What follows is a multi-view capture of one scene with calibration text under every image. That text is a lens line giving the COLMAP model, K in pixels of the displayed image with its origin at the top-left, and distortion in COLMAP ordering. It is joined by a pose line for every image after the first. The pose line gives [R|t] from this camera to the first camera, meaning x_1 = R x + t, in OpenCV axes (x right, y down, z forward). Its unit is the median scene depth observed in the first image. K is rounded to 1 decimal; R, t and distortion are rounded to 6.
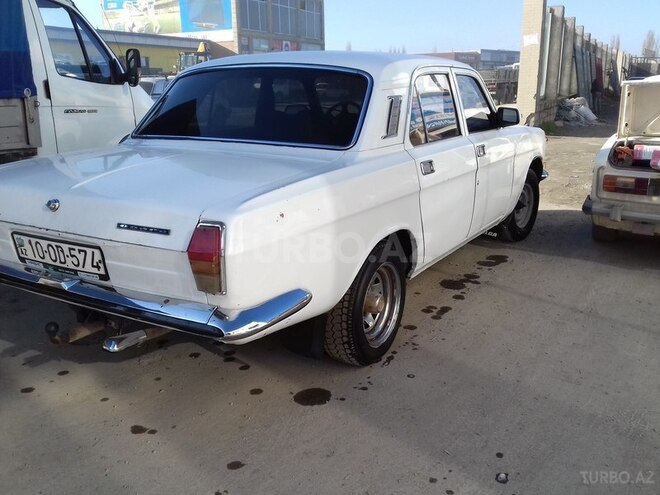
lens RADIAL K [[606.4, 0, 330.0], [0, 606.4, 247.5], [0, 0, 1]] dist [0.086994, -0.186246]
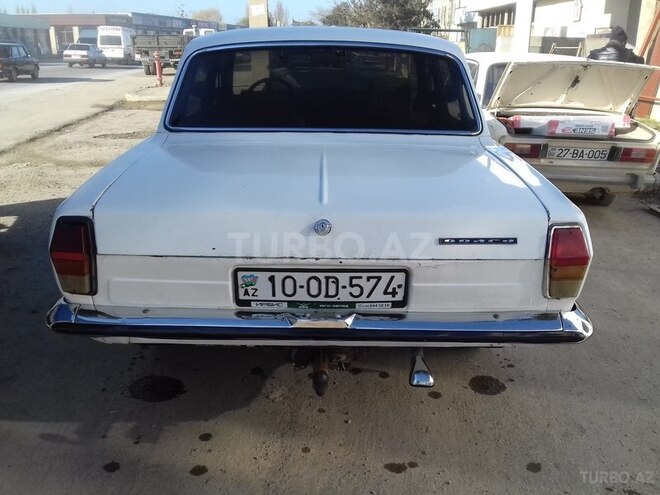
lens RADIAL K [[606.4, 0, 330.0], [0, 606.4, 247.5], [0, 0, 1]] dist [0.086994, -0.186246]
pose [[0.856047, -0.140656, 0.497392, -0.818006], [0.114369, 0.989956, 0.083111, -0.104833], [-0.504086, -0.014260, 0.863535, 0.301958]]
